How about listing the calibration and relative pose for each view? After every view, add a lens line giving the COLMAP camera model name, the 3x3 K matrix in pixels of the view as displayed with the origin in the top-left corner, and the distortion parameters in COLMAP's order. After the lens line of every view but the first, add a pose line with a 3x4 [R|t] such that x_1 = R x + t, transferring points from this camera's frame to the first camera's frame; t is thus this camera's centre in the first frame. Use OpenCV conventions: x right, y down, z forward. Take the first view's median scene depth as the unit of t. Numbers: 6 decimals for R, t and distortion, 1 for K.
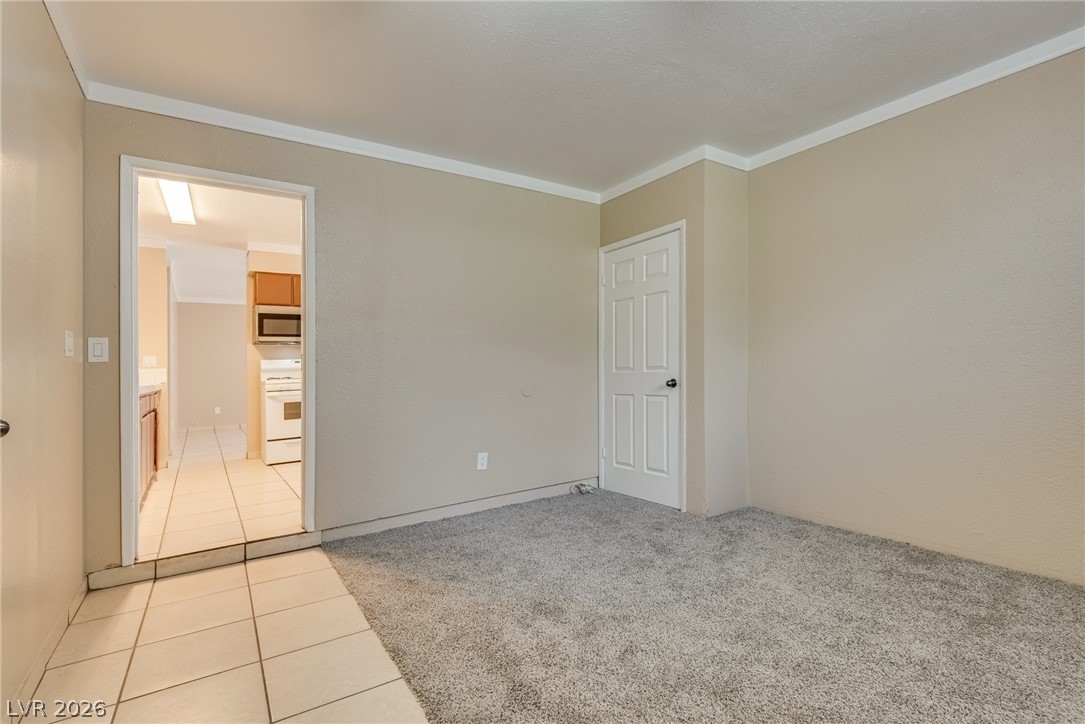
lens RADIAL K [[495.6, 0, 532.6], [0, 495.6, 366.6], [0, 0, 1]] dist [0.010673, -0.000971]
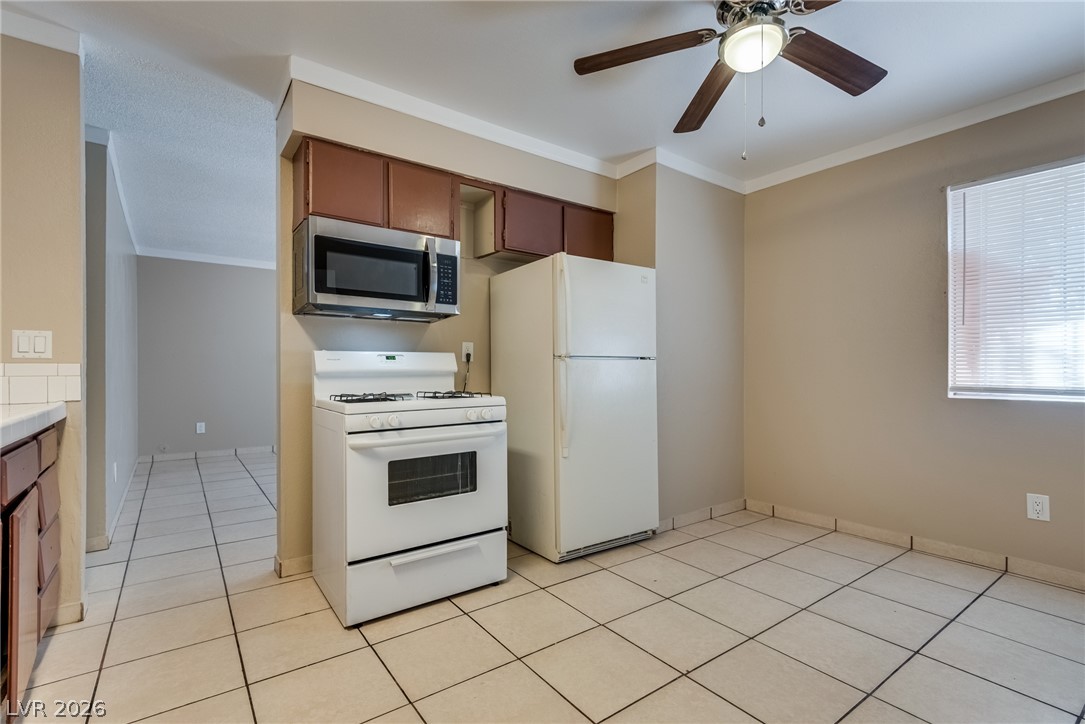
lens RADIAL K [[495.6, 0, 537.3], [0, 495.6, 370.7], [0, 0, 1]] dist [0.010673, -0.000971]
pose [[0.999233, 0.015210, 0.036086, -0.378702], [-0.015086, 0.999879, -0.003711, 0.002412], [-0.036138, 0.003163, 0.999342, 0.580510]]
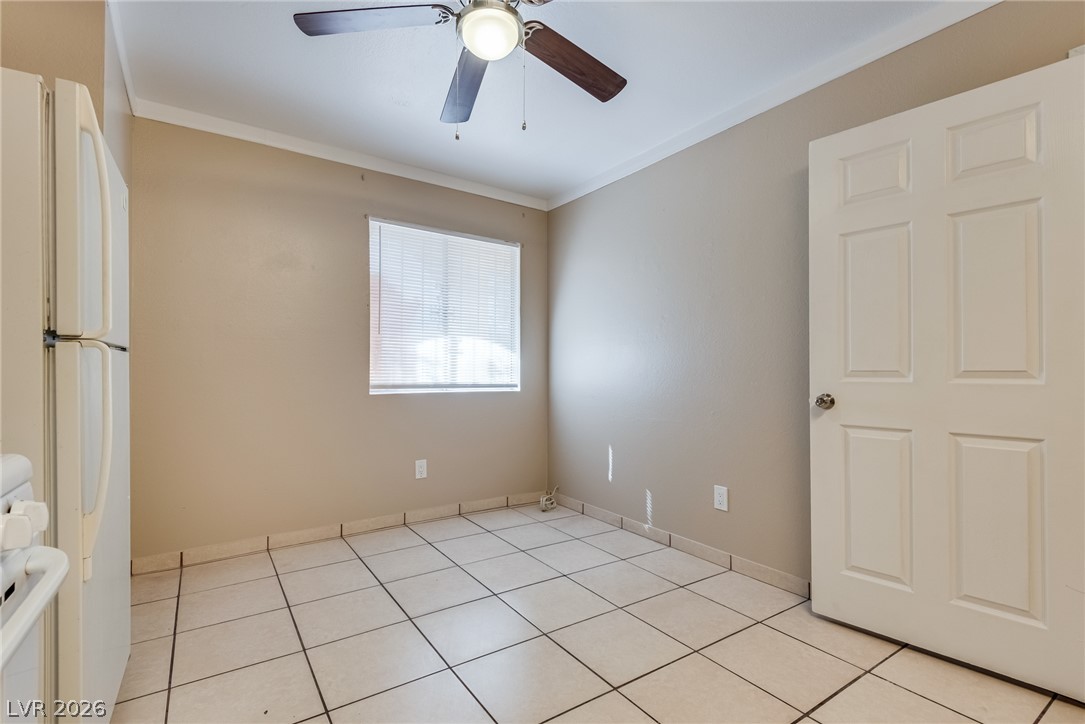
lens RADIAL K [[495.6, 0, 540.5], [0, 495.6, 359.5], [0, 0, 1]] dist [0.010673, -0.000971]
pose [[-0.009061, 0.037297, 0.999263, -0.959689], [0.000609, 0.999304, -0.037293, 0.002101], [-0.999959, 0.000271, -0.009077, 1.630998]]
